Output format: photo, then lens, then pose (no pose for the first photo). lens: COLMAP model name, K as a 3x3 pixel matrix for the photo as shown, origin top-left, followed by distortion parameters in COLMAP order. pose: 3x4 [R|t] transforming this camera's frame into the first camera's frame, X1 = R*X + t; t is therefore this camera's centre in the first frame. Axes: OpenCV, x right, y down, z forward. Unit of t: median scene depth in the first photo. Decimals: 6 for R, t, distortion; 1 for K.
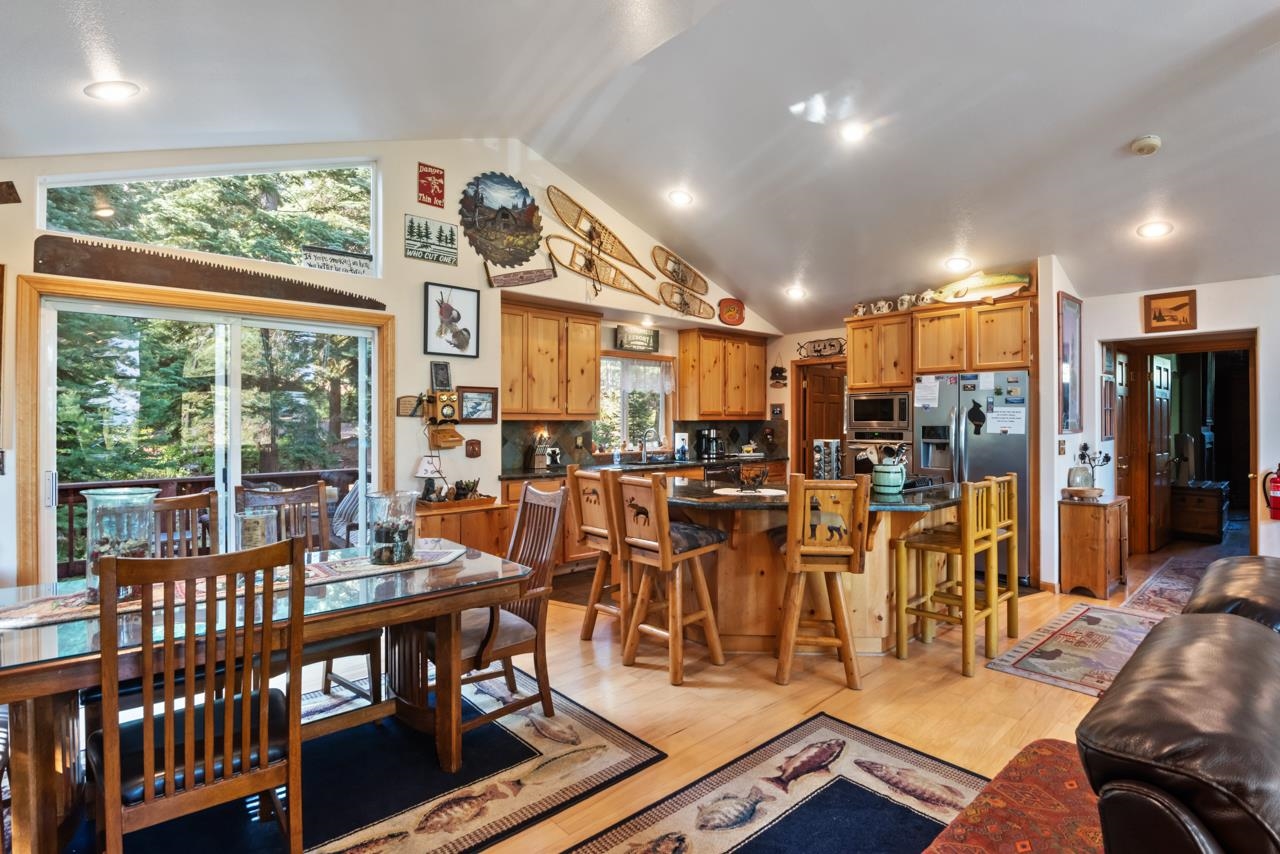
lens RADIAL K [[623.1, 0, 649.3], [0, 623.1, 419.9], [0, 0, 1]] dist [0.002068, -0.019656]
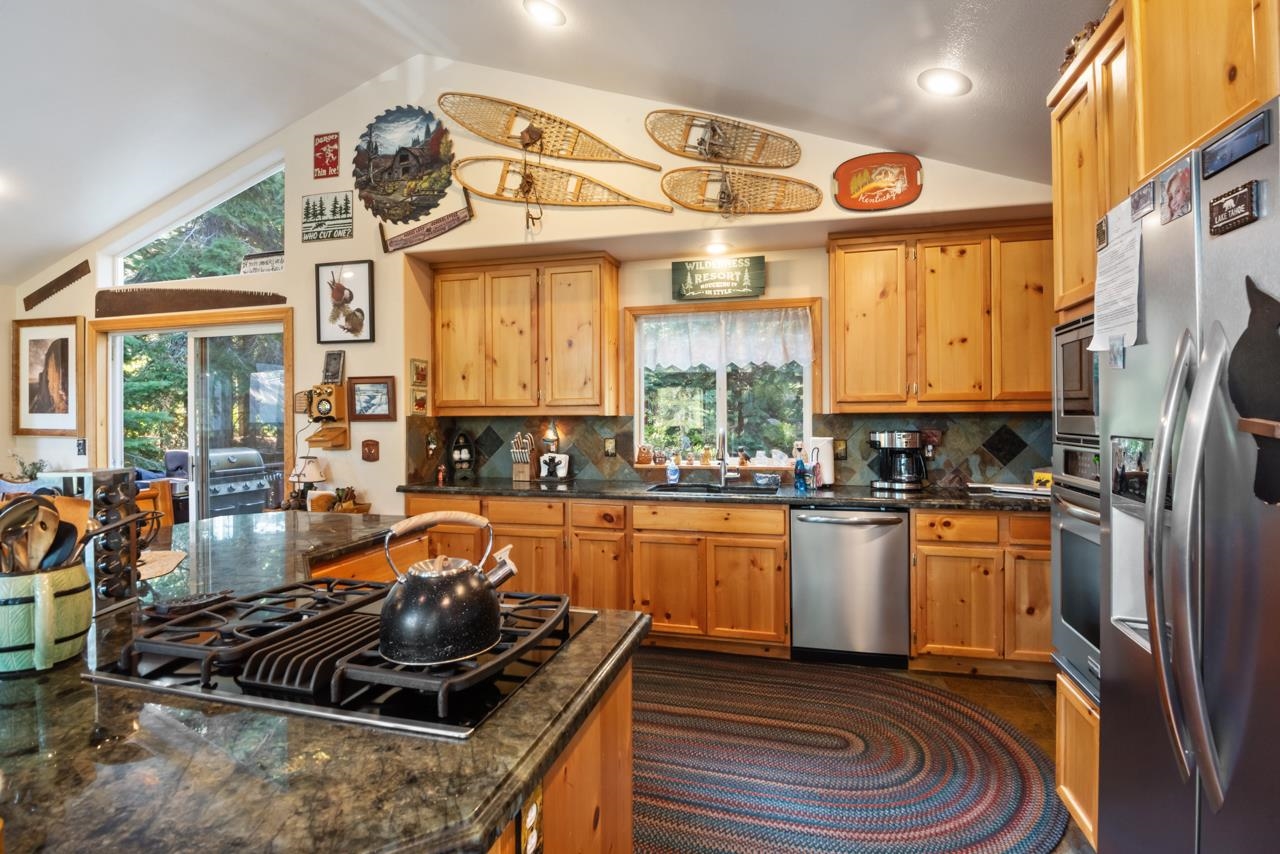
lens RADIAL K [[623.1, 0, 645.6], [0, 623.1, 419.2], [0, 0, 1]] dist [0.002068, -0.019656]
pose [[0.540813, 0.002178, -0.841140, 0.566982], [0.008299, 0.999934, 0.007925, 0.000121], [0.841102, -0.011266, 0.540760, 0.781965]]
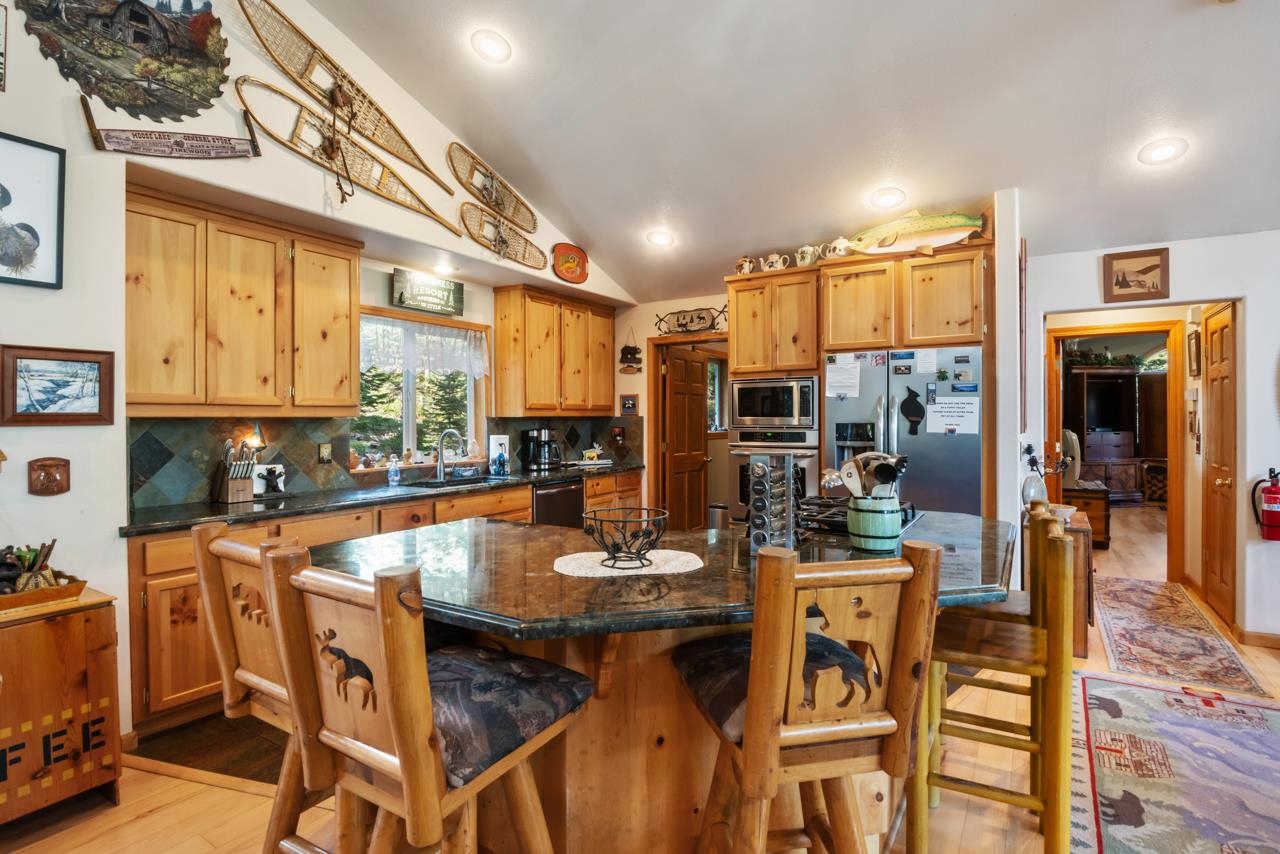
lens RADIAL K [[623.1, 0, 647.5], [0, 623.1, 422.2], [0, 0, 1]] dist [0.002068, -0.019656]
pose [[0.963246, -0.005518, 0.268566, 0.033064], [0.003193, 0.999954, 0.009092, 0.001330], [-0.268603, -0.007900, 0.963218, 0.381653]]
